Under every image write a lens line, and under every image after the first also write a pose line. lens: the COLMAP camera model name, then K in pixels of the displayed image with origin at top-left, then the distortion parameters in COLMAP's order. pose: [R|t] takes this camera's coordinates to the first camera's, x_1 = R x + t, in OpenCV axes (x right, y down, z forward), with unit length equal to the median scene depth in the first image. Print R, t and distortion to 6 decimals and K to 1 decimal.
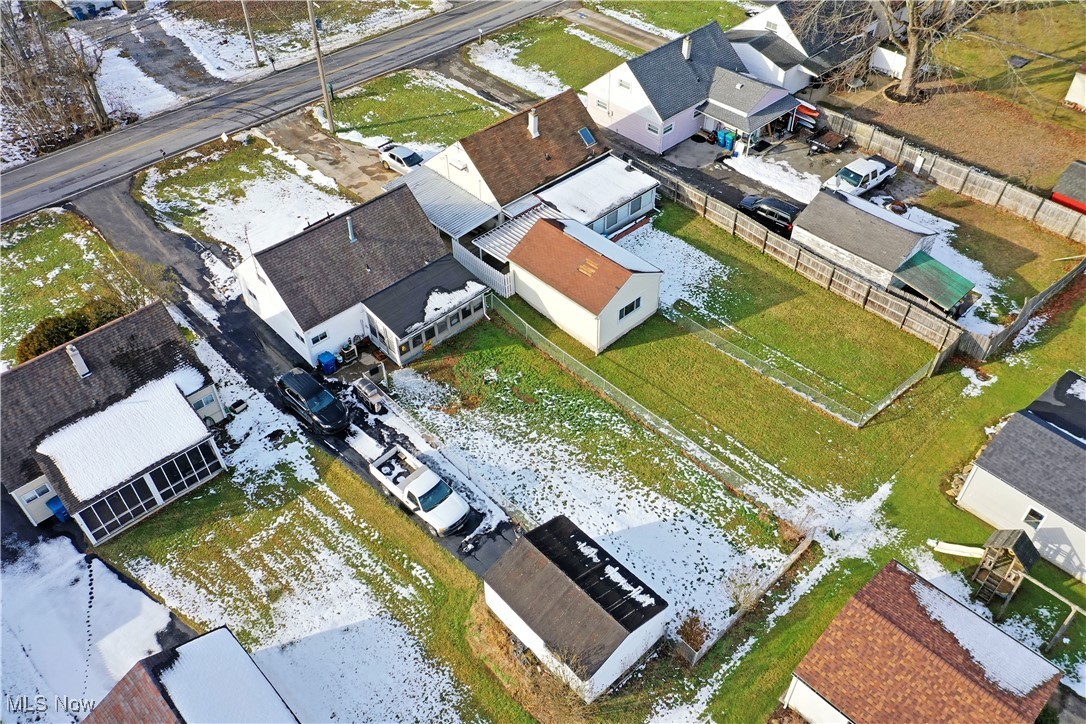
lens RADIAL K [[863.3, 0, 535.1], [0, 863.3, 359.4], [0, 0, 1]] dist [0.016405, -0.000134]
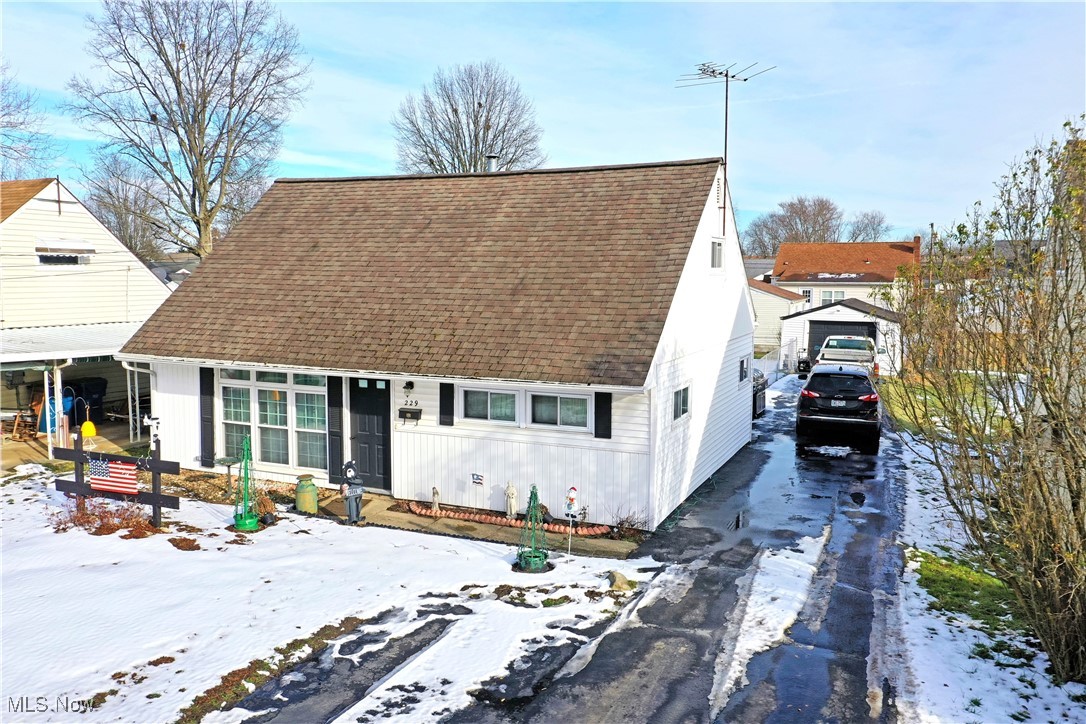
lens RADIAL K [[863.3, 0, 542.6], [0, 863.3, 360.6], [0, 0, 1]] dist [0.016405, -0.000134]
pose [[-0.398604, -0.069048, 0.914520, -0.546296], [0.637908, 0.695562, 0.330555, -0.198514], [-0.658930, 0.715140, -0.233207, 1.056818]]
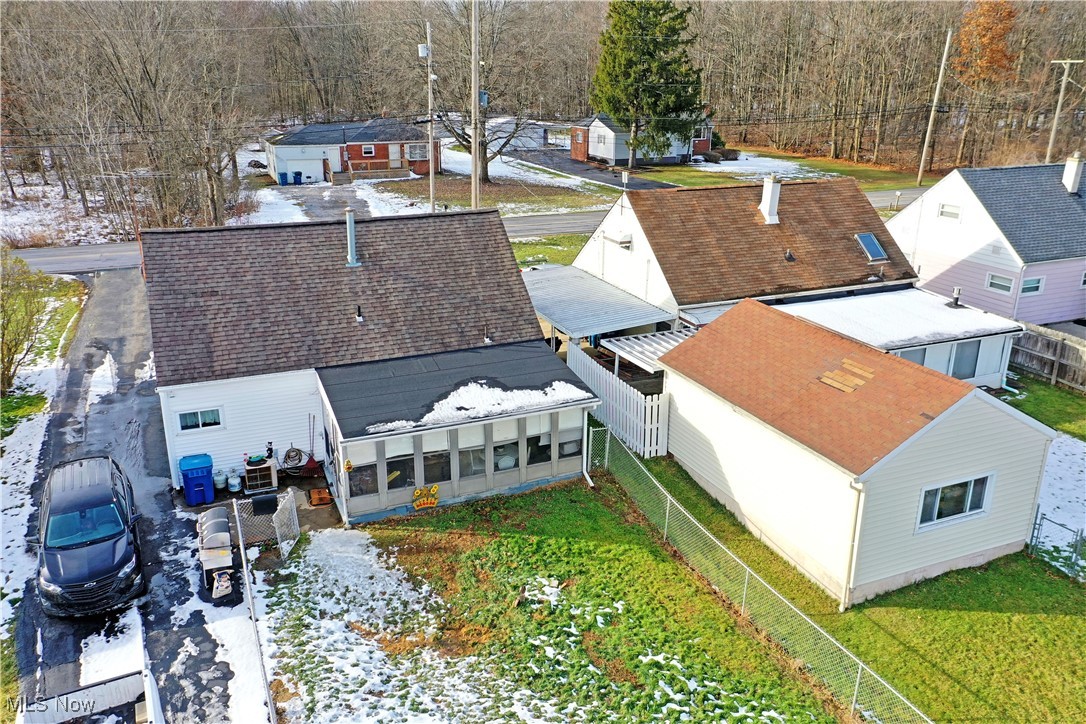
lens RADIAL K [[863.3, 0, 537.7], [0, 863.3, 358.8], [0, 0, 1]] dist [0.016405, -0.000134]
pose [[0.940667, 0.136152, -0.310817, 0.047149], [-0.253439, 0.890980, -0.376727, 0.066304], [0.225639, 0.433148, 0.872622, 0.582076]]
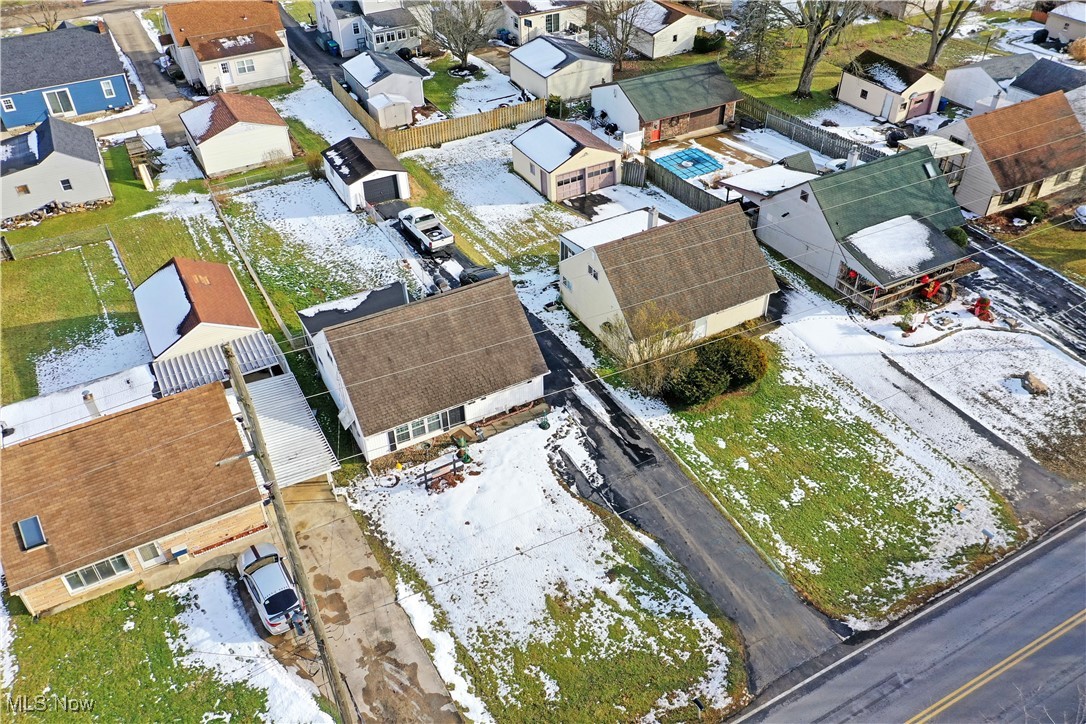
lens RADIAL K [[863.3, 0, 542.9], [0, 863.3, 359.5], [0, 0, 1]] dist [0.016405, -0.000134]
pose [[-0.970260, -0.117064, 0.211874, -0.524422], [0.194474, 0.144198, 0.970251, -0.945780], [-0.144134, 0.982600, -0.117144, 1.081179]]
